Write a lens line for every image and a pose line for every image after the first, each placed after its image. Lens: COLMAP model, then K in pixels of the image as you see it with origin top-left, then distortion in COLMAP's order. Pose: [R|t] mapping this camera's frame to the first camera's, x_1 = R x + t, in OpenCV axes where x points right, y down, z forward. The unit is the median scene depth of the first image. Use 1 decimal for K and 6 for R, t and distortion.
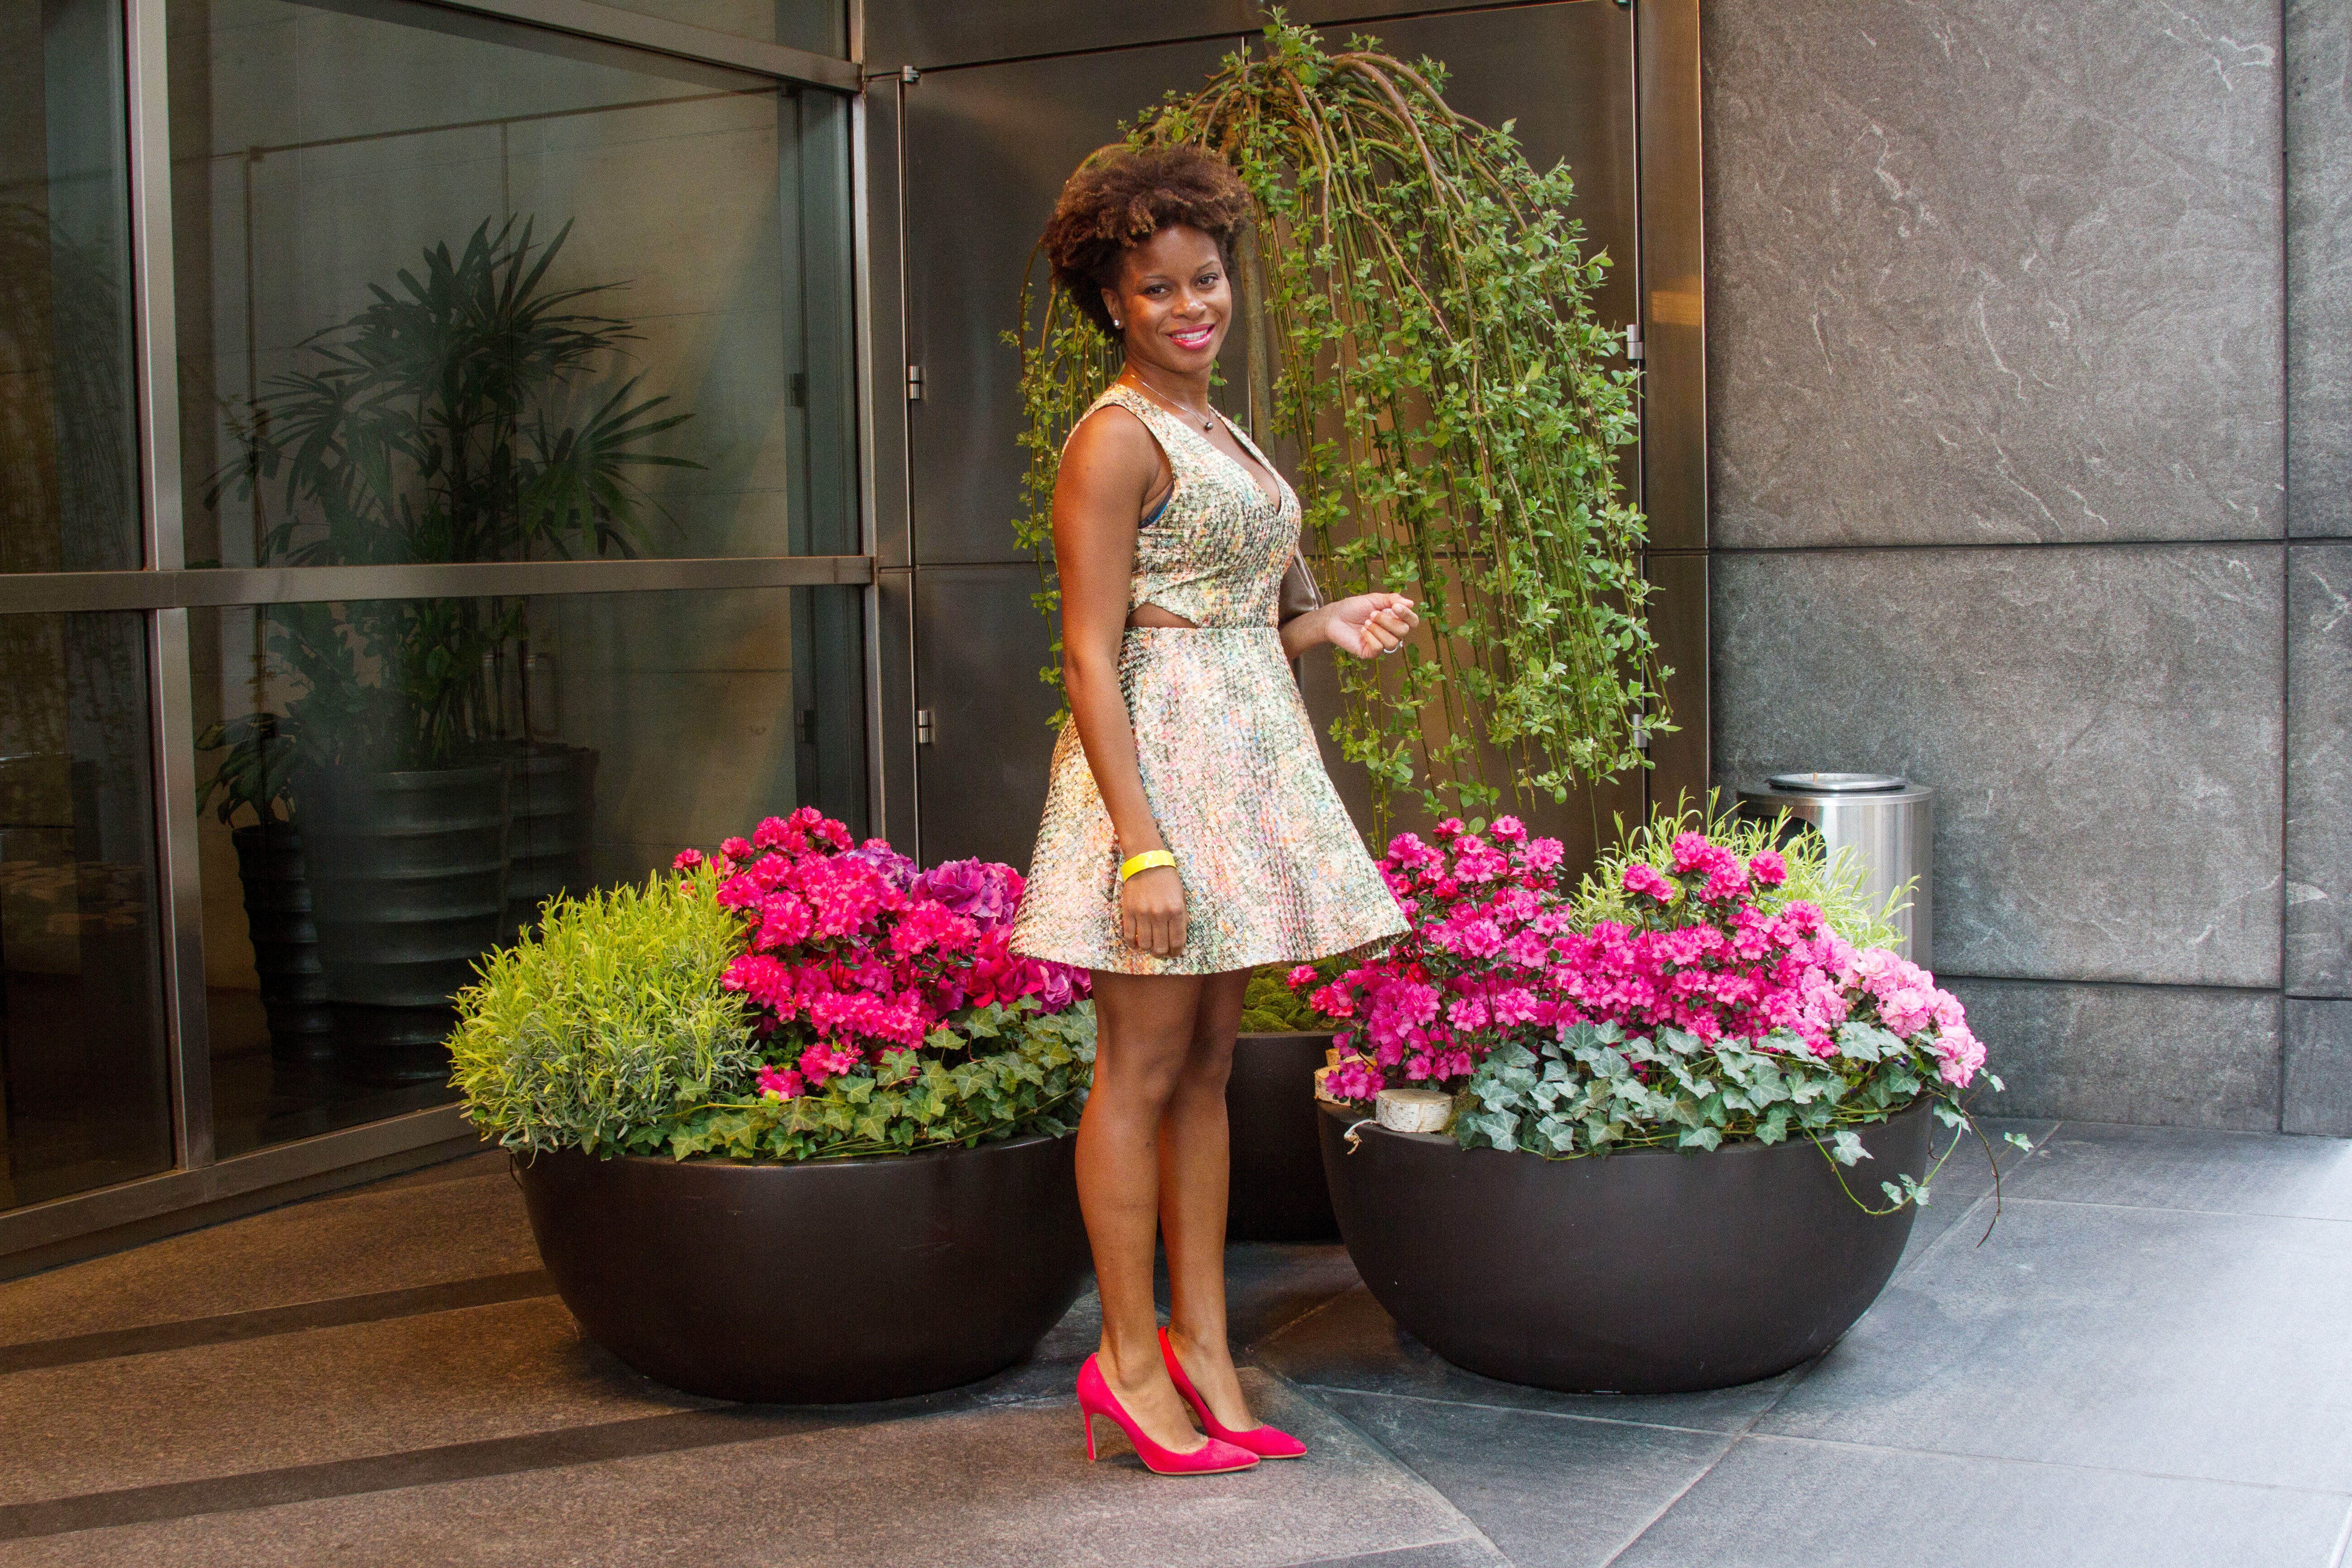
lens RADIAL K [[2993.6, 0, 1125.9], [0, 2993.6, 839.0], [0, 0, 1]] dist [-0.161059, 0.105226]
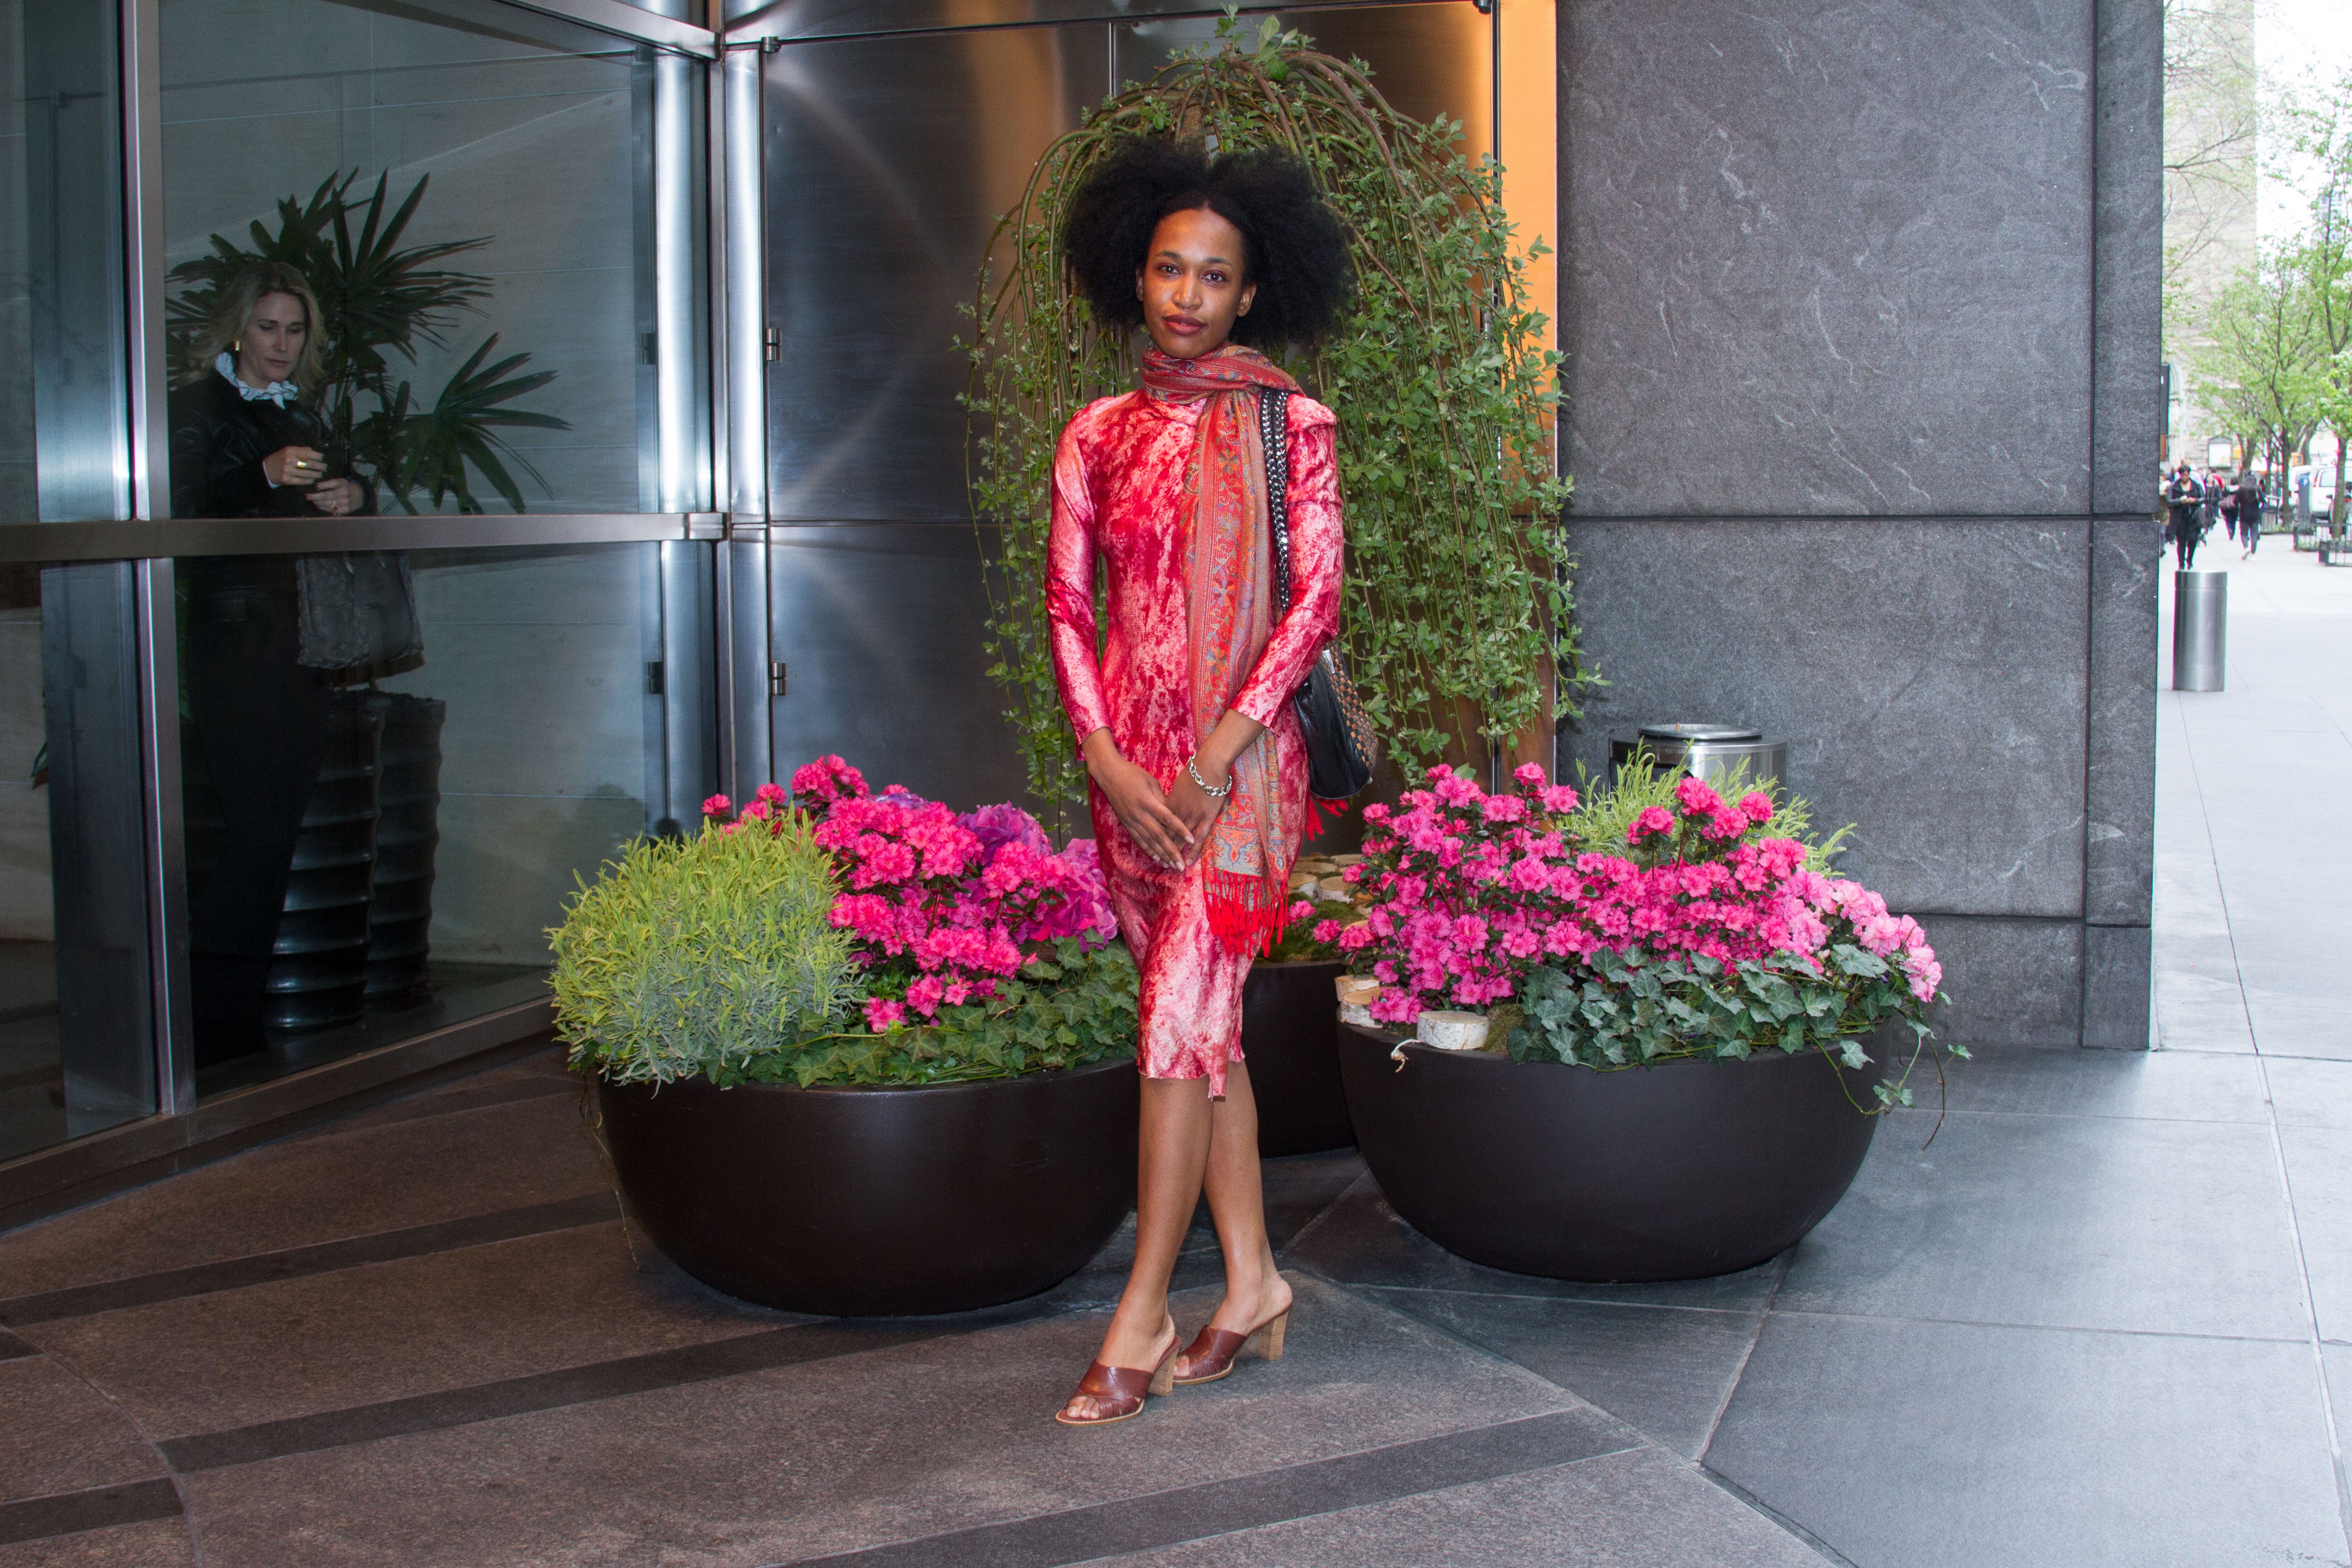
lens RADIAL K [[2982.6, 0, 1136.0], [0, 2982.6, 827.6], [0, 0, 1]] dist [-0.162638, 0.111668]
pose [[0.985500, -0.004583, 0.169615, -0.153630], [0.002579, 0.999924, 0.012033, 0.002499], [-0.169658, -0.011422, 0.985437, -0.042503]]
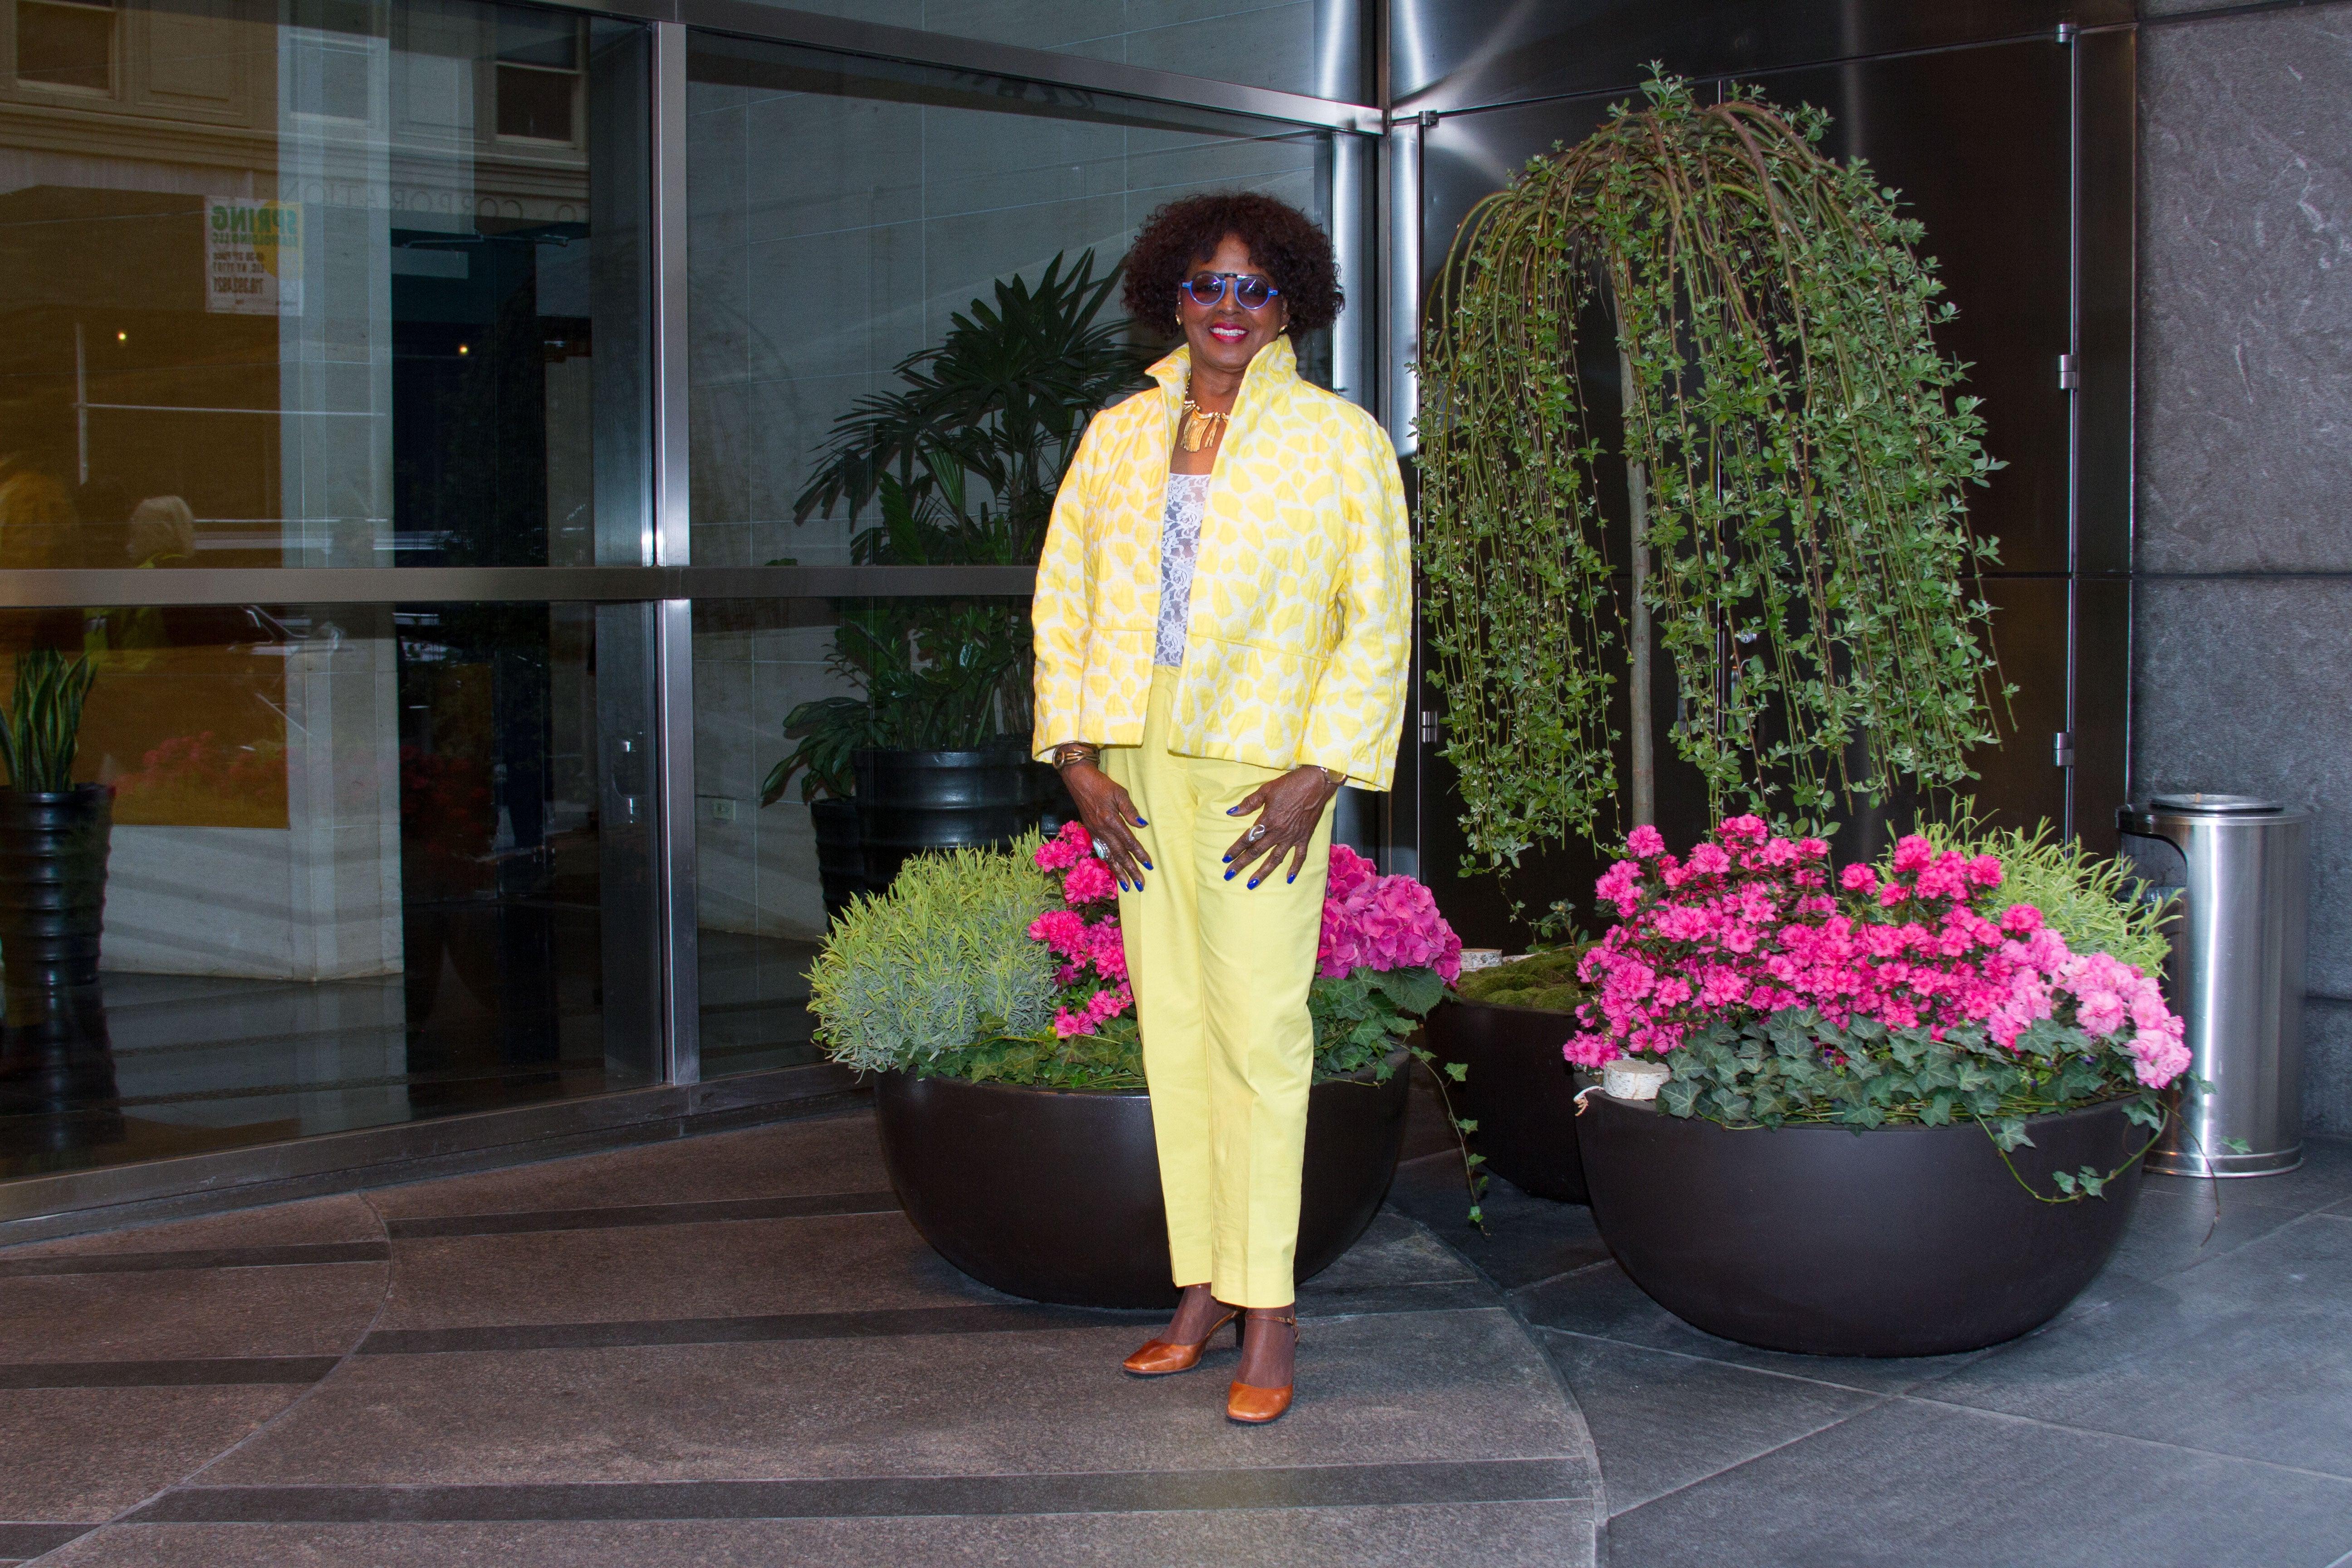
lens RADIAL K [[2988.8, 0, 1167.2], [0, 2988.8, 850.5], [0, 0, 1]] dist [-0.162954, 0.124405]
pose [[0.963643, 0.039049, -0.264325, 0.162441], [-0.039045, 0.999224, 0.005271, 0.006068], [0.264326, 0.005241, 0.964419, -0.071851]]
